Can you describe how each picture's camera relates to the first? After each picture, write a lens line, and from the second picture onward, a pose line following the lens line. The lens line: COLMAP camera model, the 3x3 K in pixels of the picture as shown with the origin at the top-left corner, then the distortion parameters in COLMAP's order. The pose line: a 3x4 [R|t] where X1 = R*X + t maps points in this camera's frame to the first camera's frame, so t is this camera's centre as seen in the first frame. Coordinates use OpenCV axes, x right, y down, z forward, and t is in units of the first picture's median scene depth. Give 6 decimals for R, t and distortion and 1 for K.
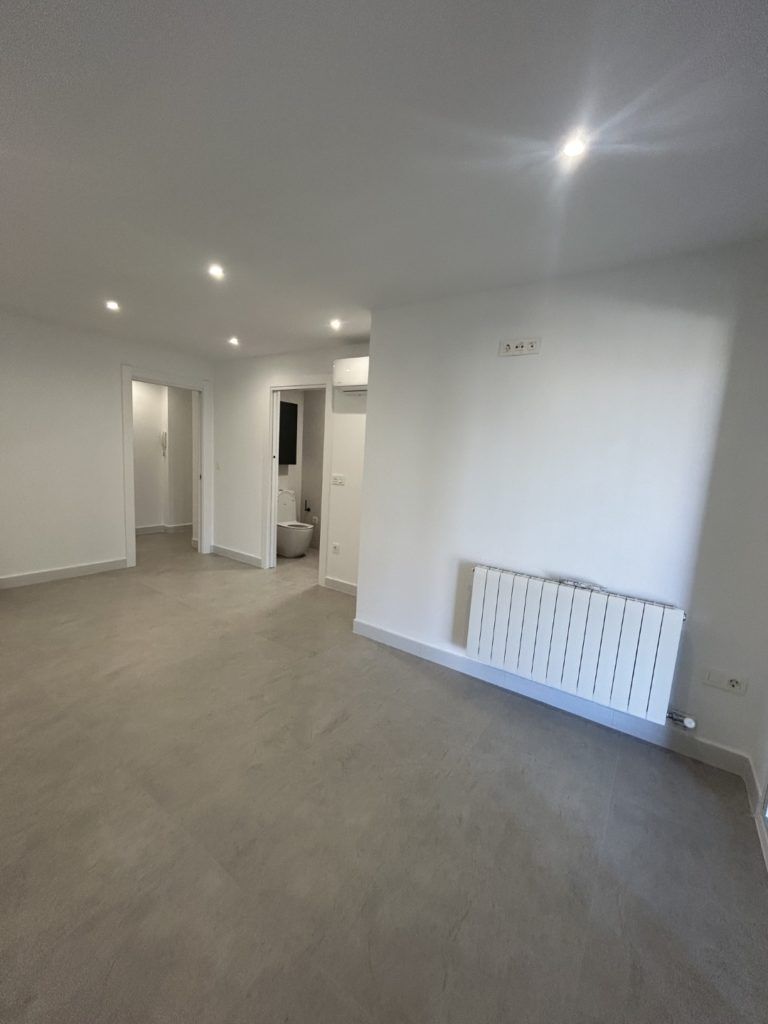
lens RADIAL K [[409.6, 0, 384.0], [0, 409.6, 512.0], [0, 0, 1]] dist [-0.003261, -0.000308]
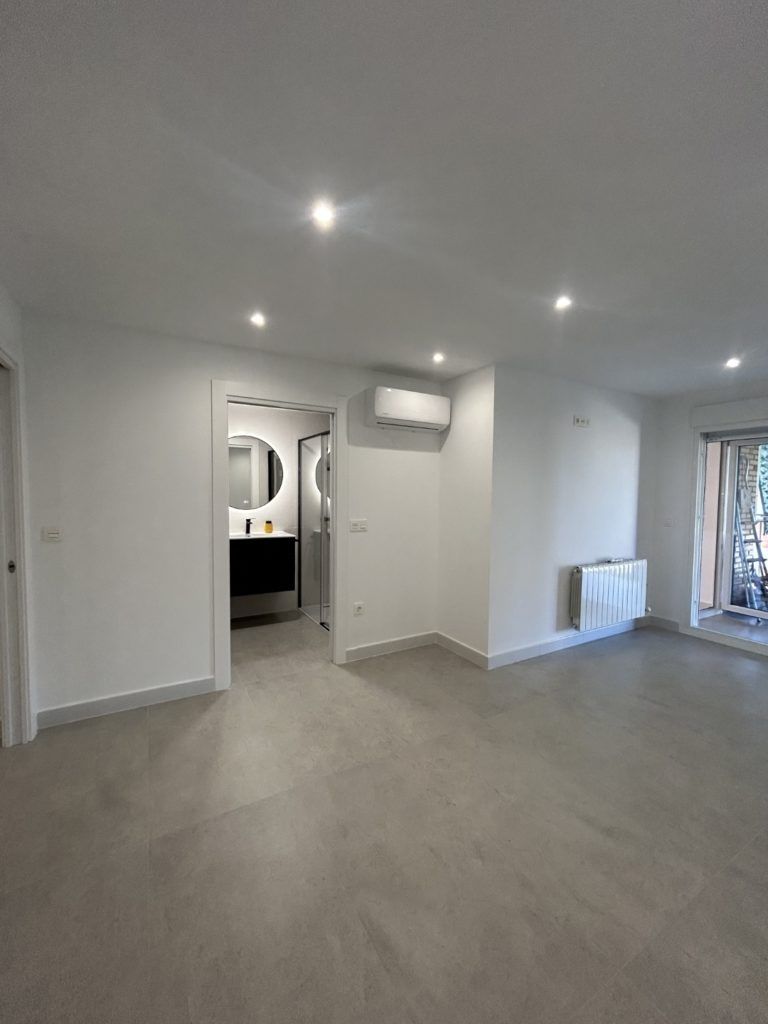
lens RADIAL K [[412.6, 0, 385.7], [0, 412.6, 512.0], [0, 0, 1]] dist [-0.004444, 0.002258]
pose [[0.432158, -0.100971, 0.896127, -0.959293], [0.139100, 0.989283, 0.044386, -0.155854], [-0.891005, 0.105469, 0.441572, 0.668790]]
